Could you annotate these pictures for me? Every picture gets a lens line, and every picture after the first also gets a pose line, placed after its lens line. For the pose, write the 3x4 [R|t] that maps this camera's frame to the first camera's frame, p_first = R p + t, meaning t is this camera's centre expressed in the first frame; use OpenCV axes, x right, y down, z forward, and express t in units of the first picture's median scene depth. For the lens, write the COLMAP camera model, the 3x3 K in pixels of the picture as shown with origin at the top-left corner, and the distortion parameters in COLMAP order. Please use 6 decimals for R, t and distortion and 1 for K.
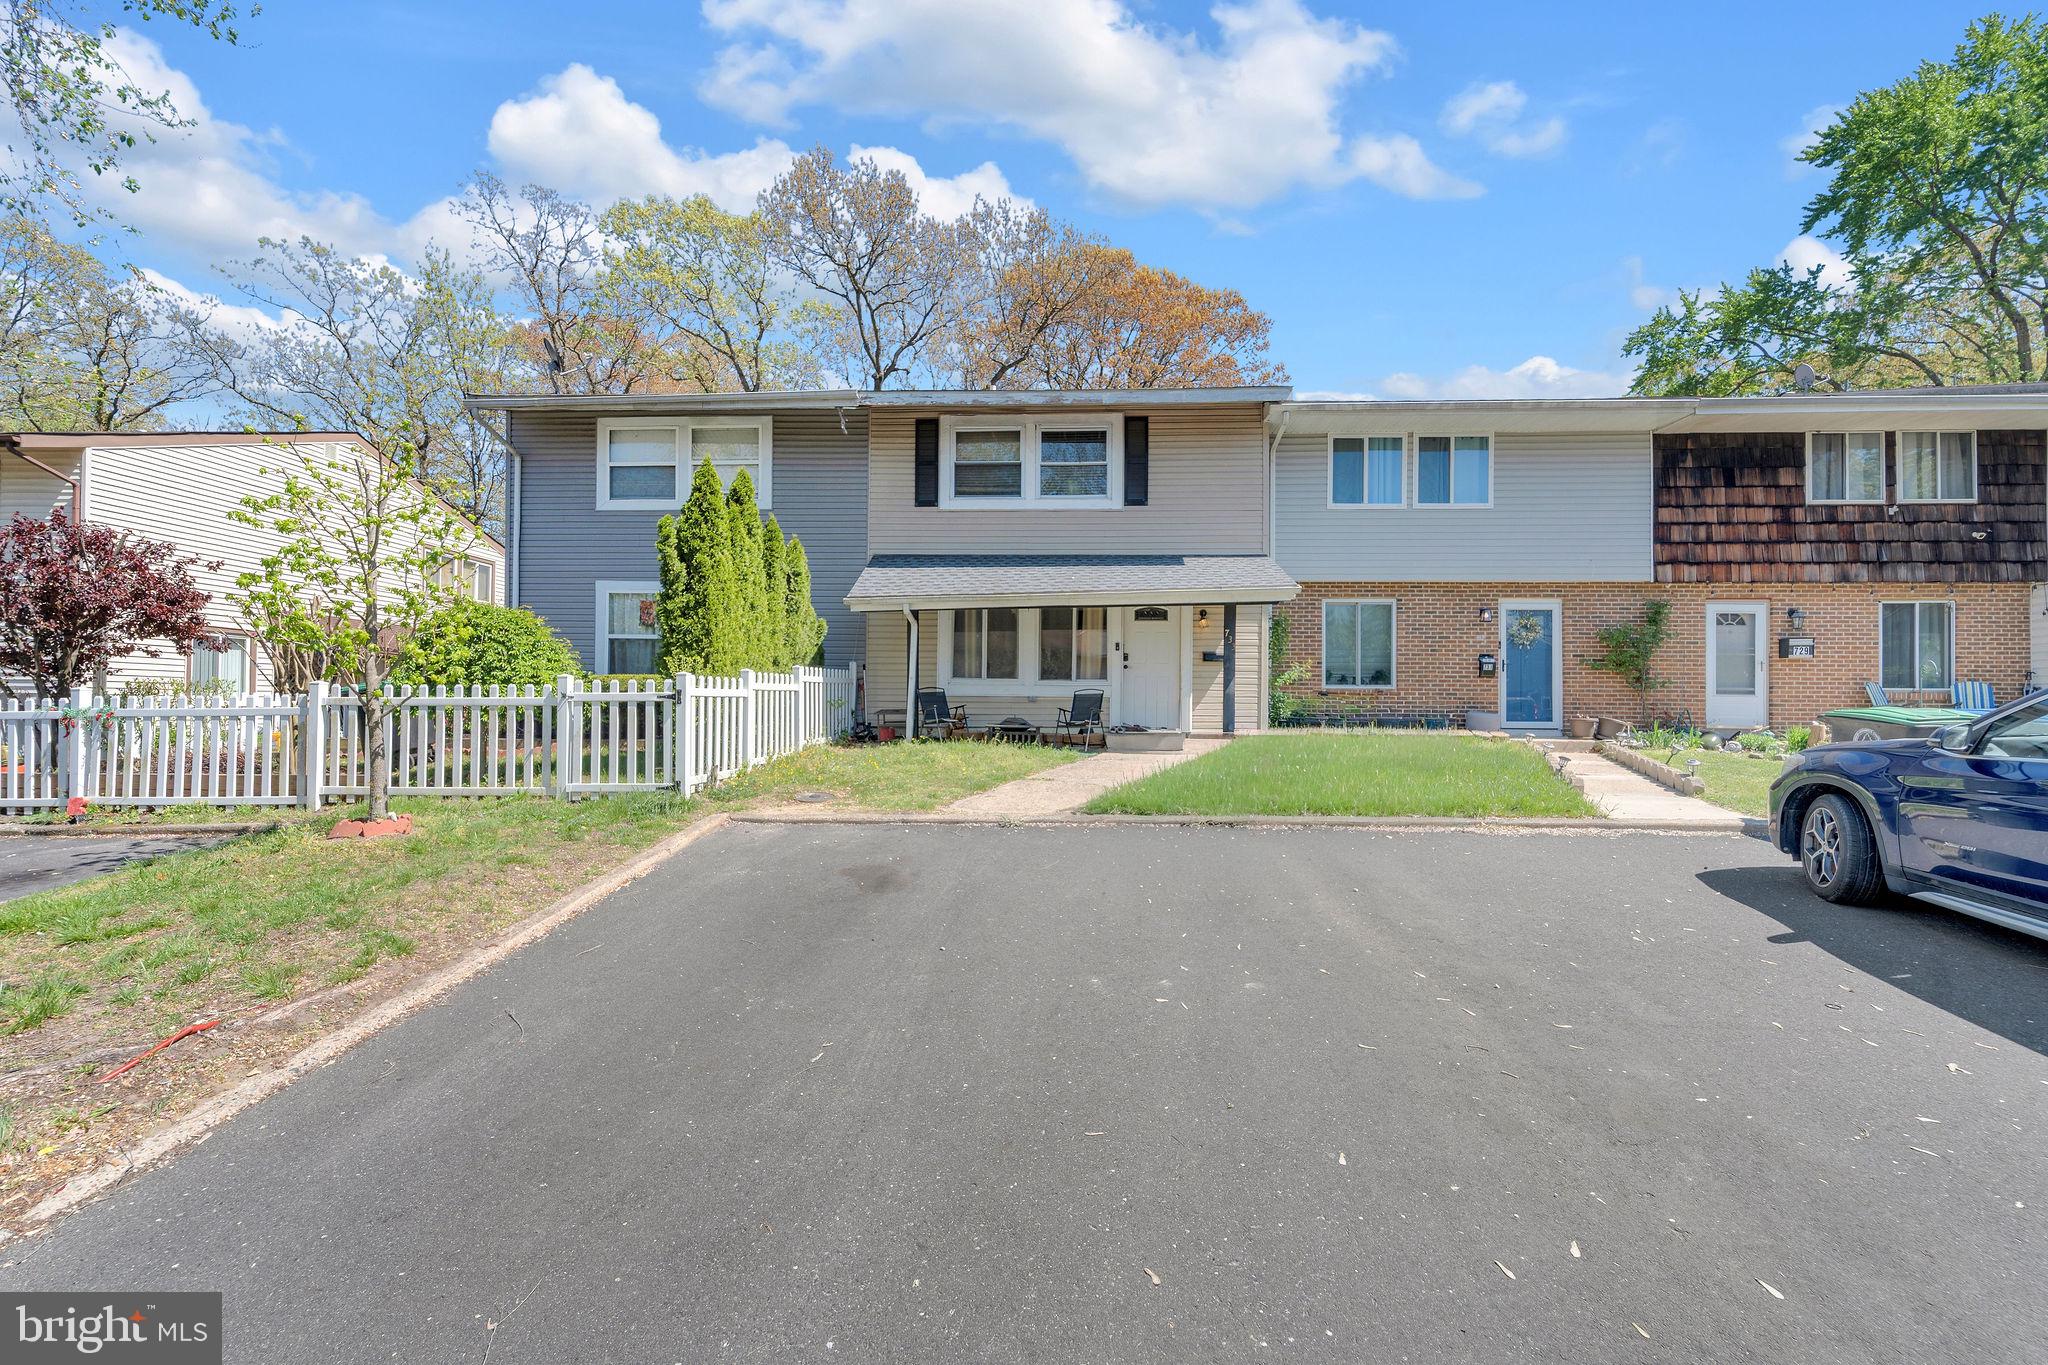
lens RADIAL K [[845.8, 0, 1035.1], [0, 845.8, 691.4], [0, 0, 1]] dist [-0.000165, -0.002157]
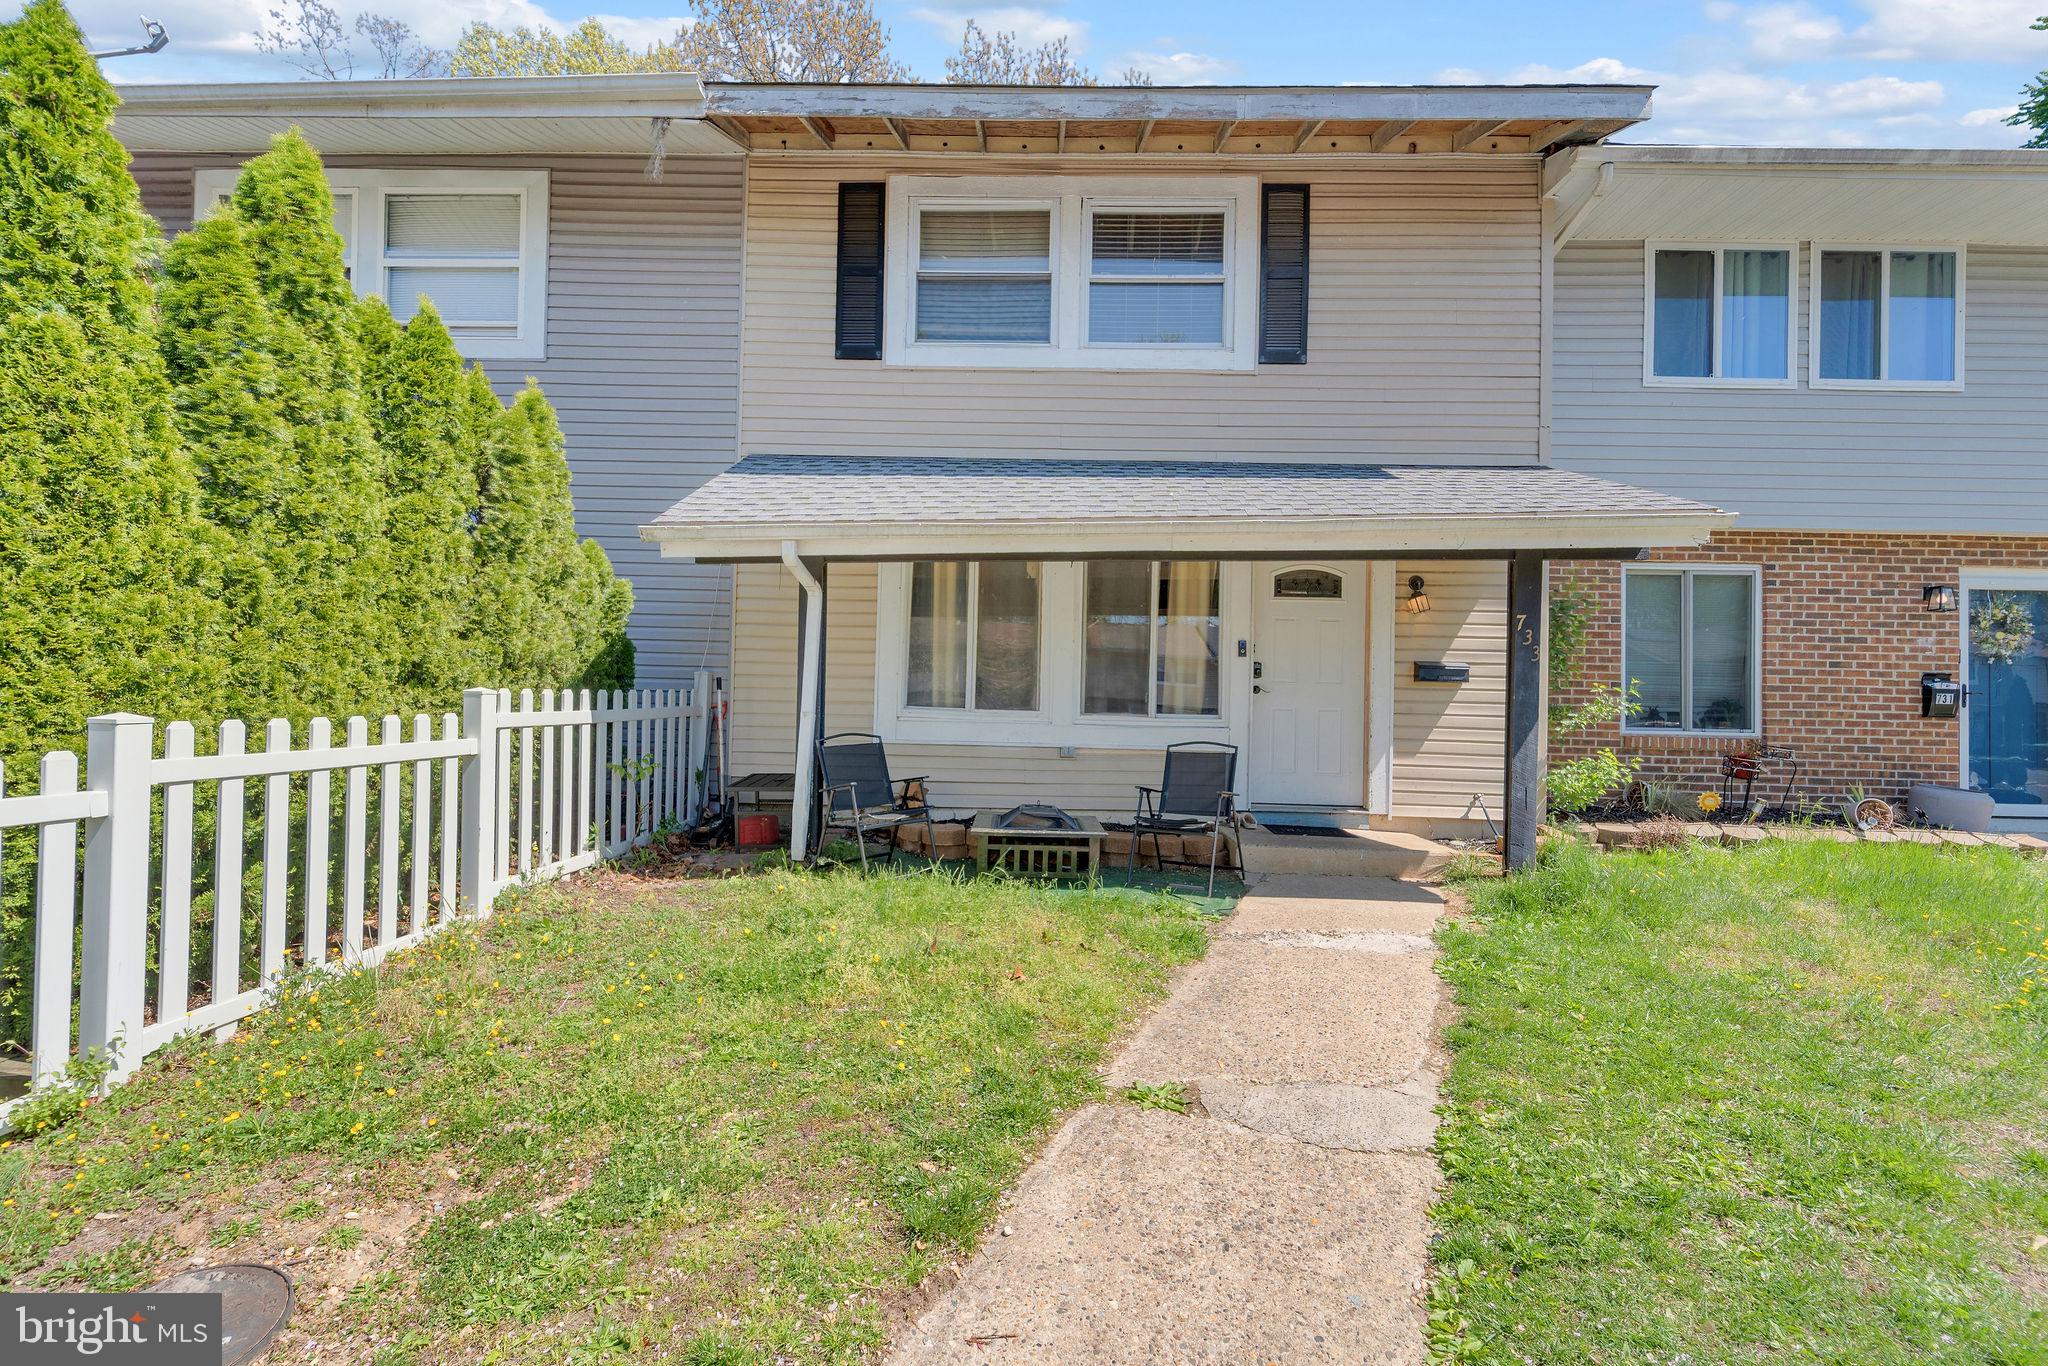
lens RADIAL K [[848.6, 0, 1031.8], [0, 848.6, 690.7], [0, 0, 1]] dist [0.002916, -0.000492]
pose [[0.999791, 0.014946, 0.013933, -0.031360], [-0.014979, 0.999885, 0.002256, -0.027501], [-0.013898, -0.002464, 0.999900, 0.505273]]
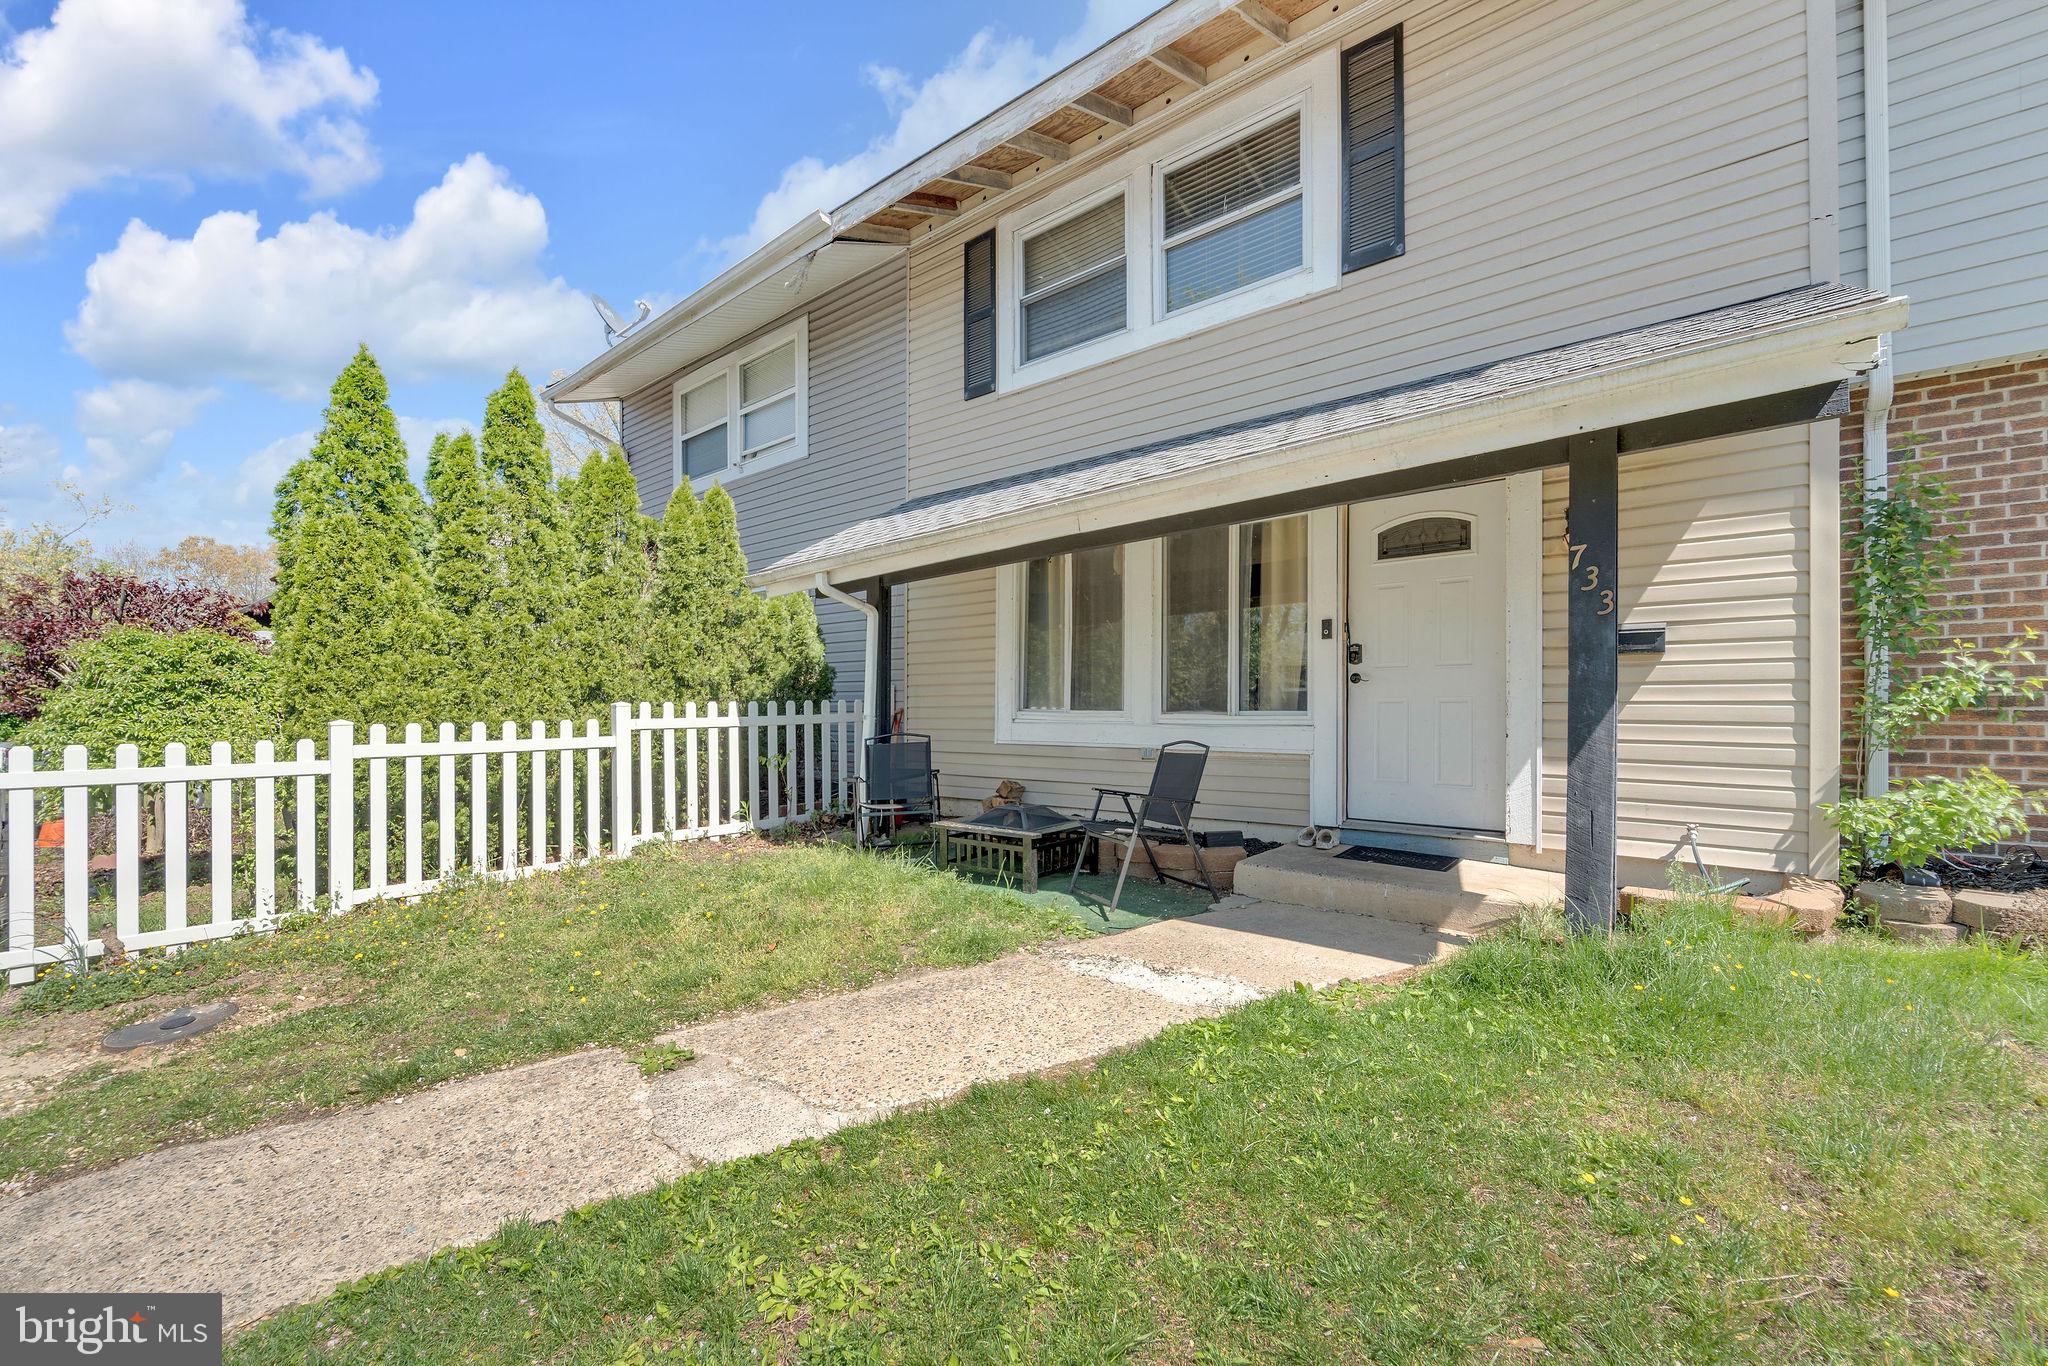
lens RADIAL K [[848.6, 0, 1036.7], [0, 848.6, 698.4], [0, 0, 1]] dist [0.002916, -0.000492]
pose [[0.790779, -0.018687, -0.611817, 0.232572], [0.017417, 0.999816, -0.008025, -0.018937], [0.611854, -0.004310, 0.790959, 0.593236]]
